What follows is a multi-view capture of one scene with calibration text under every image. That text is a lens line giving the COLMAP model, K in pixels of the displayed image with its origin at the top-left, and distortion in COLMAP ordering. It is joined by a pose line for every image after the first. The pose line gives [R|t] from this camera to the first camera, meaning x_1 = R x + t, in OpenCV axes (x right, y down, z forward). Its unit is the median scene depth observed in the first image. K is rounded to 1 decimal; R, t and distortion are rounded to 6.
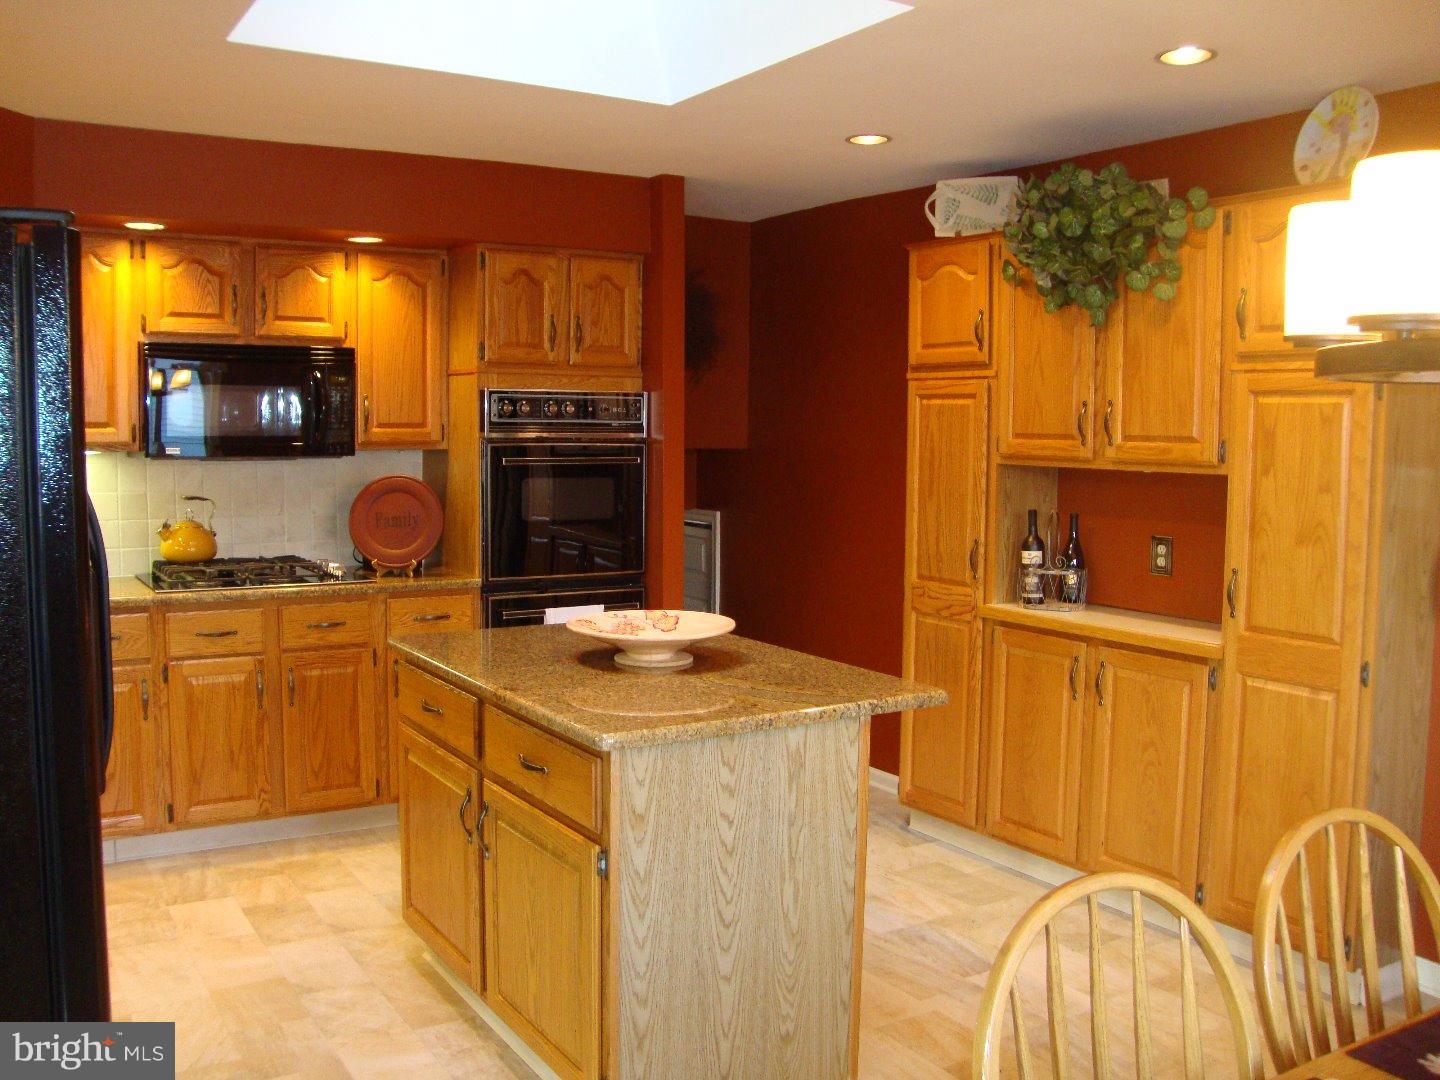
lens RADIAL K [[1310.2, 0, 711.0], [0, 1310.2, 533.4], [0, 0, 1]] dist [-0.210551, 0.239607]
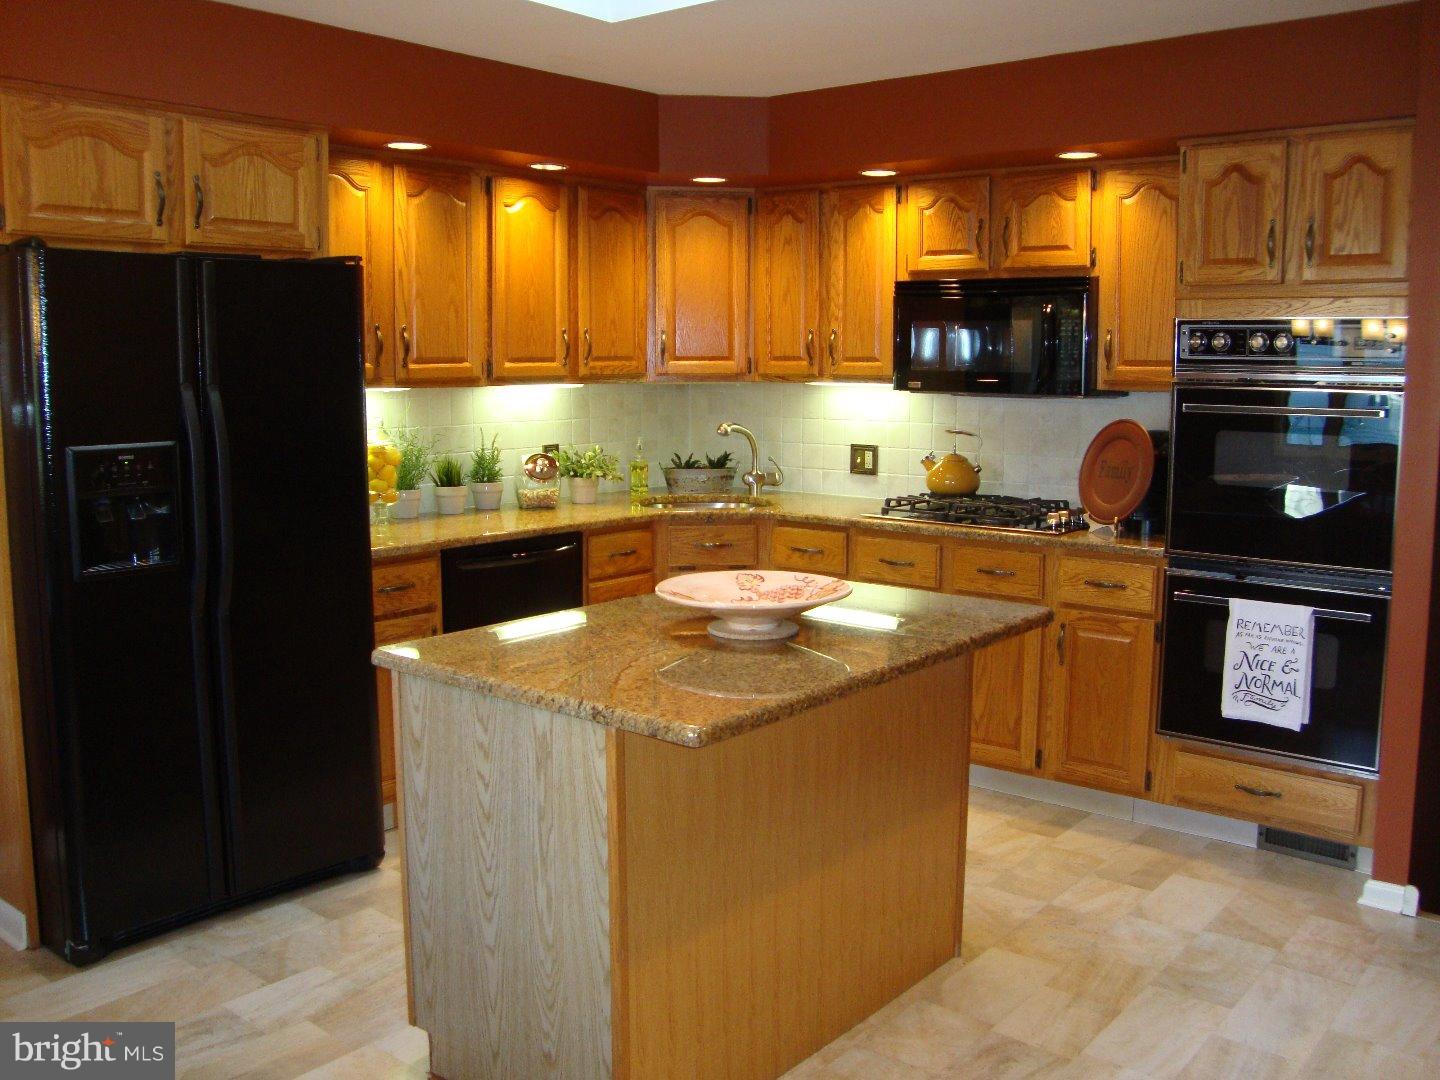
lens RADIAL K [[1310.2, 0, 711.0], [0, 1310.2, 533.4], [0, 0, 1]] dist [-0.210551, 0.239607]
pose [[0.318015, 0.117892, -0.940728, 0.609230], [-0.078552, 0.992104, 0.097775, -0.039003], [0.944826, 0.042802, 0.324764, 0.562934]]
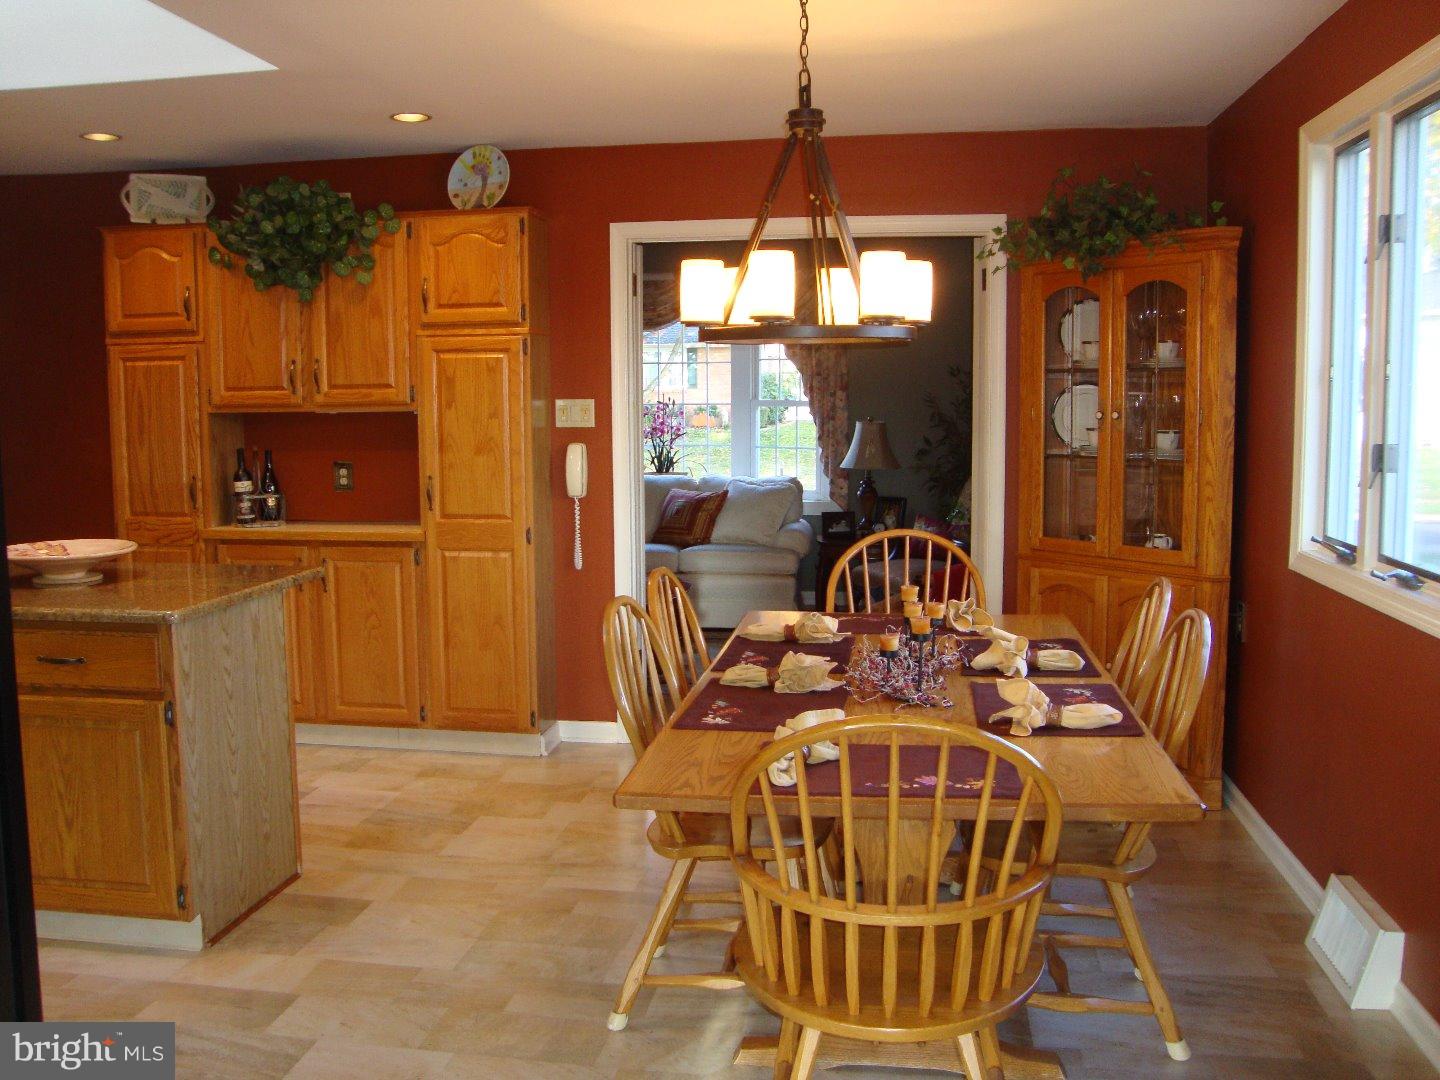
lens RADIAL K [[1310.2, 0, 711.0], [0, 1310.2, 533.4], [0, 0, 1]] dist [-0.210551, 0.239607]
pose [[0.649847, -0.096422, 0.753924, -0.426798], [0.075602, 0.995202, 0.062114, 0.022838], [-0.756295, 0.016633, 0.654019, -0.159303]]
